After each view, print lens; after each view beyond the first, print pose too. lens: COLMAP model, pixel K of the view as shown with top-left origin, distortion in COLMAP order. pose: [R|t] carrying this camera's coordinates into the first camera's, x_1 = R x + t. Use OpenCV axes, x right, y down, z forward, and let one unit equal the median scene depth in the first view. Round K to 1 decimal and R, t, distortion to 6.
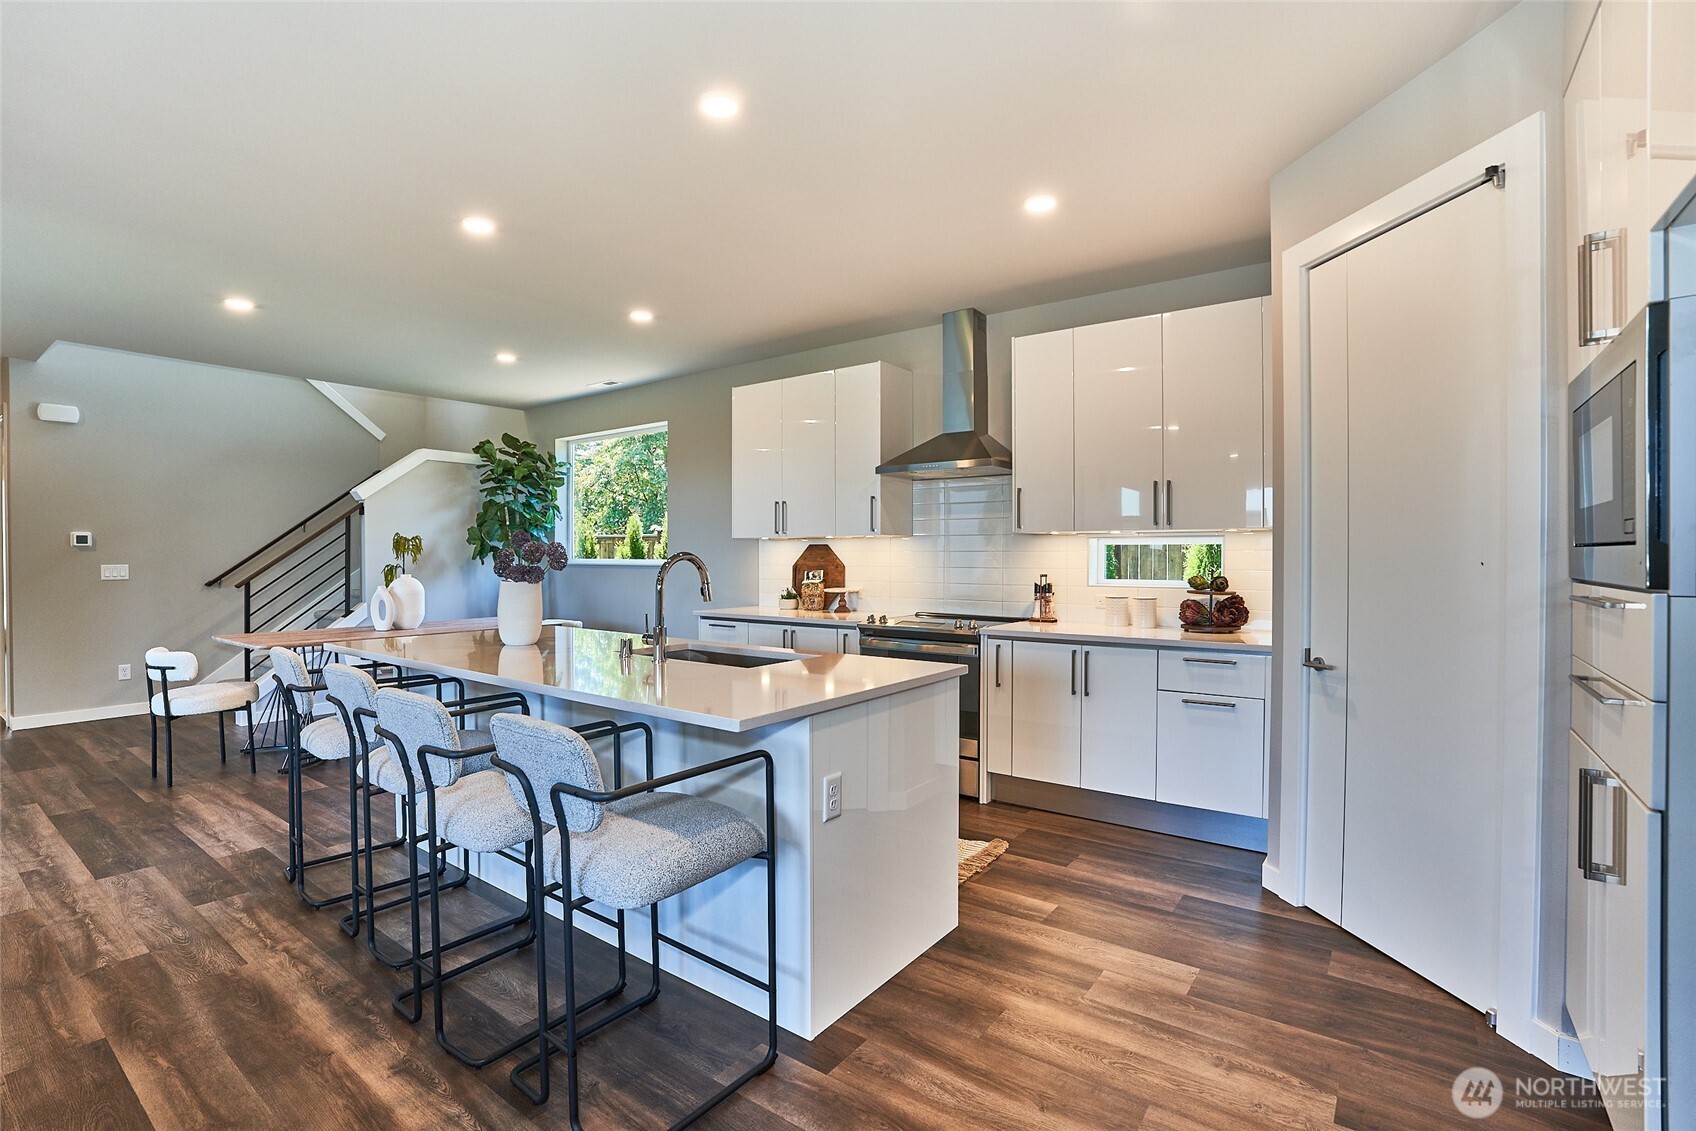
lens RADIAL K [[777.1, 0, 840.2], [0, 777.1, 563.4], [0, 0, 1]] dist [-0.038548, 0.008607]
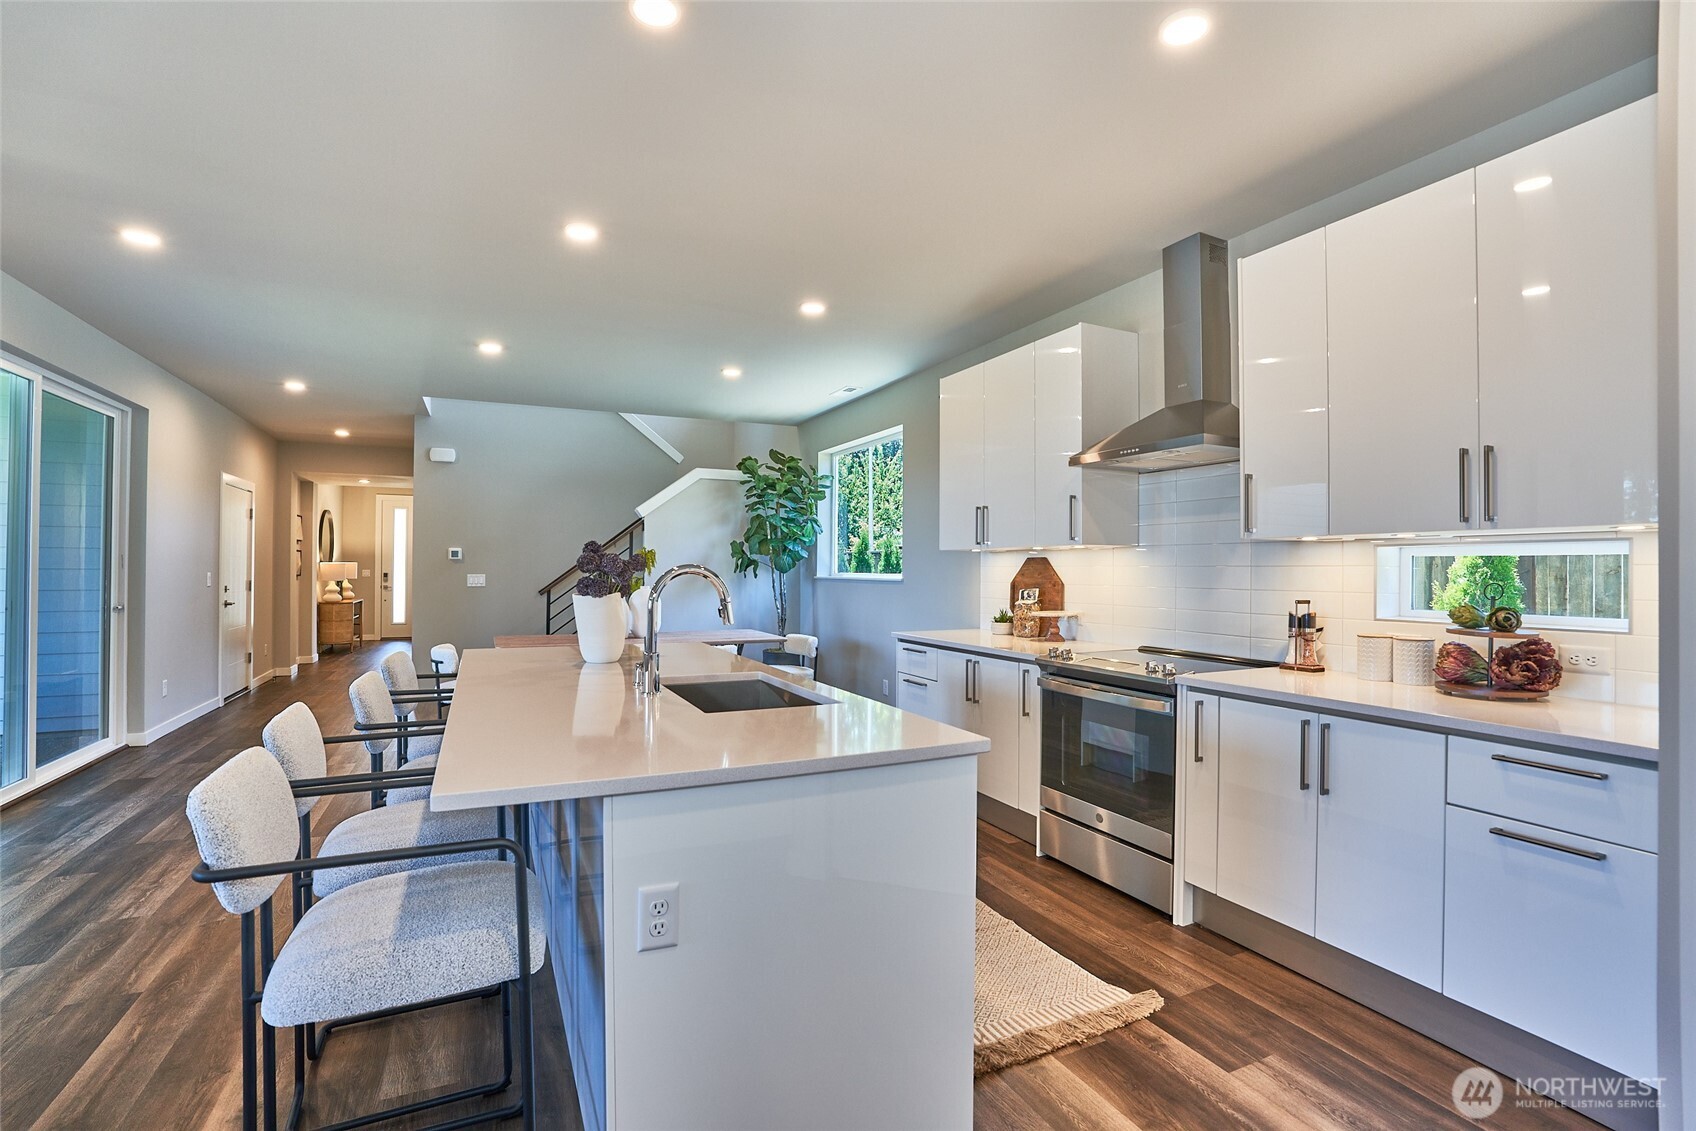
lens RADIAL K [[777.1, 0, 847.2], [0, 777.1, 563.3], [0, 0, 1]] dist [-0.038548, 0.008607]
pose [[0.885027, 0.002072, -0.465535, 0.183668], [-0.010926, 0.999807, -0.016322, -0.002385], [0.465411, 0.019532, 0.884879, 0.183271]]
